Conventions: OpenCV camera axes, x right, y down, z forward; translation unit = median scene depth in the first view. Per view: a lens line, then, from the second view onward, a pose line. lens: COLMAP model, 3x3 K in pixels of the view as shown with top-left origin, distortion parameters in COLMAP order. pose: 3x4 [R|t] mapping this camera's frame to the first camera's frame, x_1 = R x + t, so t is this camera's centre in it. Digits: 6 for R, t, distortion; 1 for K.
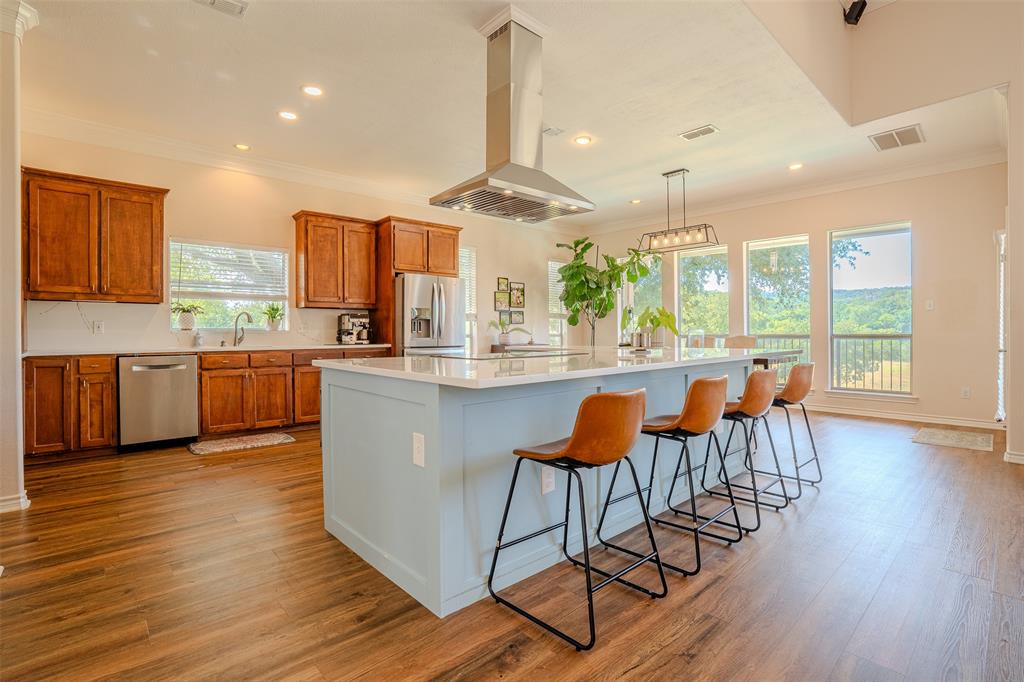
lens RADIAL K [[477.7, 0, 494.9], [0, 477.7, 337.2], [0, 0, 1]] dist [-0.067478, 0.022342]
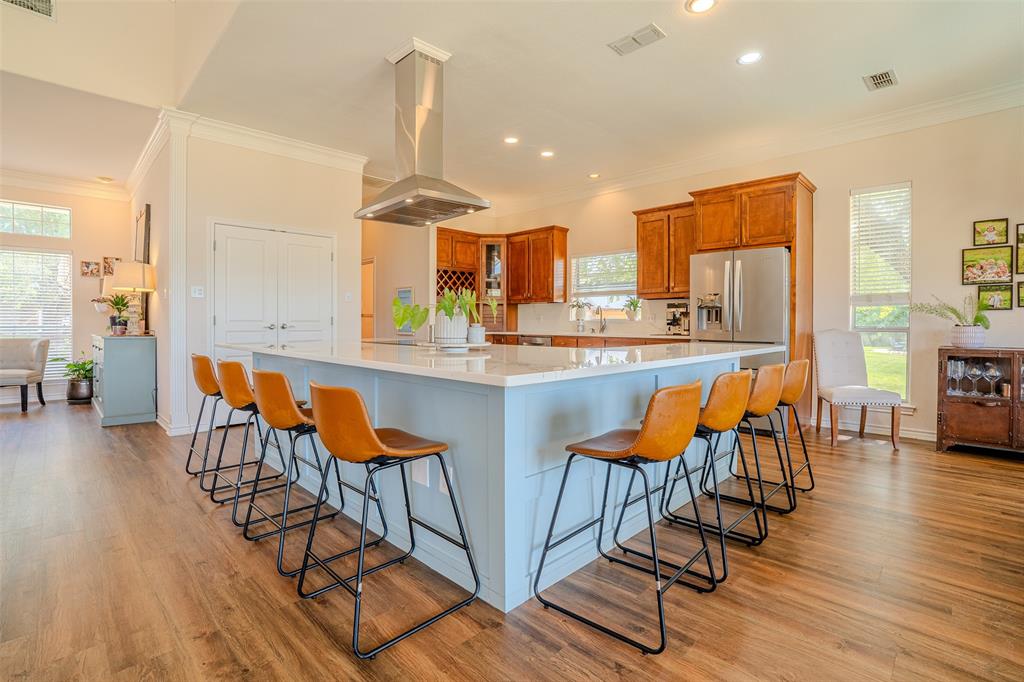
lens RADIAL K [[477.7, 0, 531.0], [0, 477.7, 338.6], [0, 0, 1]] dist [-0.067478, 0.022342]
pose [[0.071374, 0.040238, -0.996638, 0.737130], [-0.012789, 0.999141, 0.039423, -0.012801], [0.997368, 0.009932, 0.071827, 0.717353]]
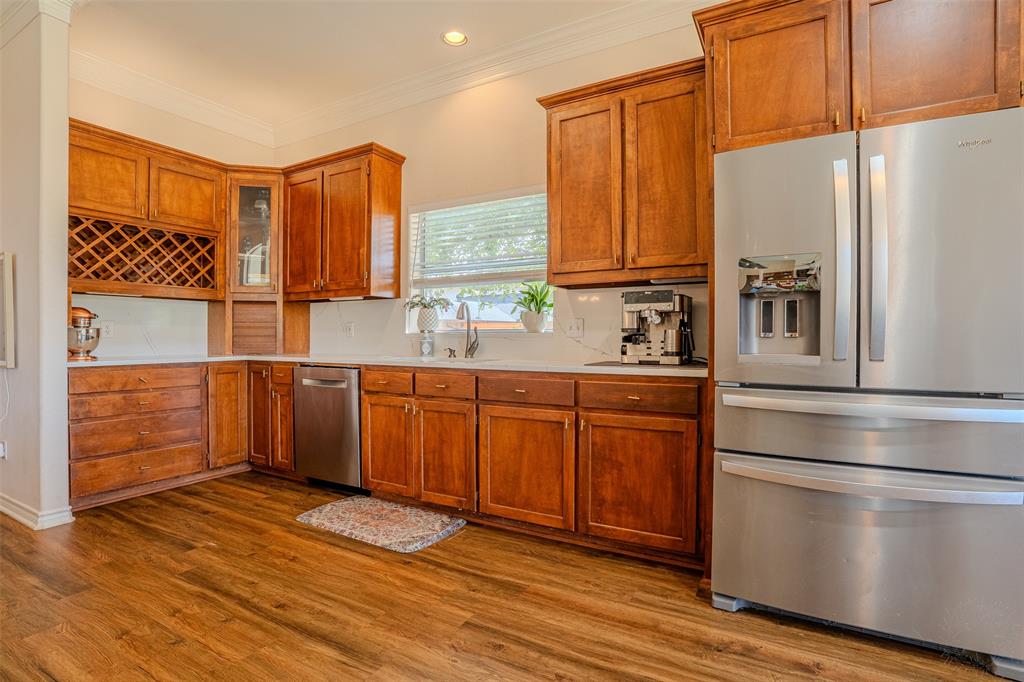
lens RADIAL K [[477.7, 0, 520.6], [0, 477.7, 339.3], [0, 0, 1]] dist [-0.067478, 0.022342]
pose [[0.347037, 0.008534, -0.937813, 0.073243], [-0.009220, 0.999941, 0.005688, -0.009429], [0.937806, 0.006673, 0.347095, 0.845416]]
